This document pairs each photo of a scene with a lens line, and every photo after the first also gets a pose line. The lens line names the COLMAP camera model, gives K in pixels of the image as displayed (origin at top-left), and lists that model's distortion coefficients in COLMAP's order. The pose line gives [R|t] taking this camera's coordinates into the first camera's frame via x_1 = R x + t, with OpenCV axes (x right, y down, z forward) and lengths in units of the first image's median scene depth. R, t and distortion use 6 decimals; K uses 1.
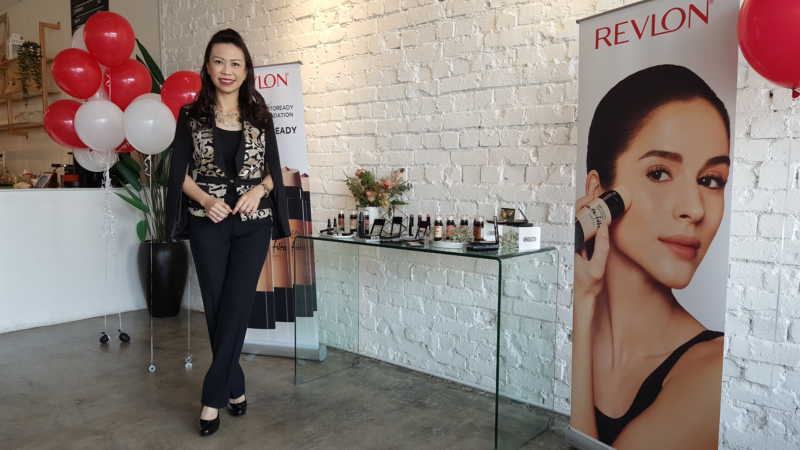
lens RADIAL K [[701.5, 0, 398.1], [0, 701.5, 205.3], [0, 0, 1]] dist [0.014369, -0.000502]
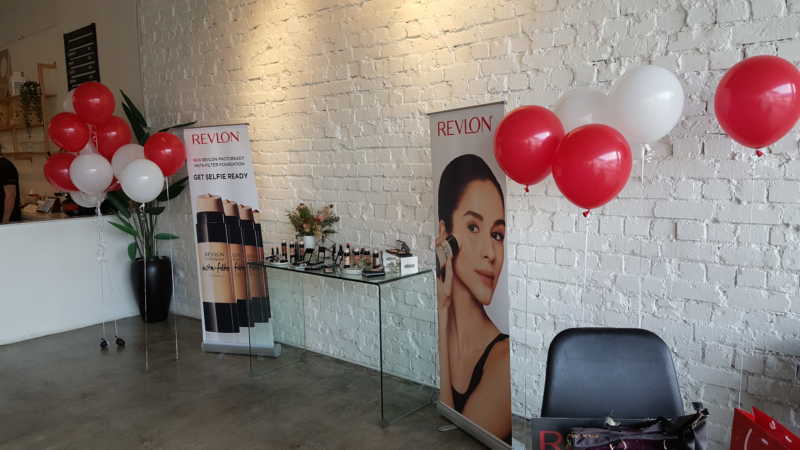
lens RADIAL K [[637.8, 0, 400.0], [0, 637.8, 225.0], [0, 0, 1]] dist [-0.007365, -0.012508]
pose [[0.998797, -0.030715, 0.038224, 0.090856], [0.029592, 0.999124, 0.029593, -0.050148], [-0.039100, -0.028427, 0.998831, -0.171385]]
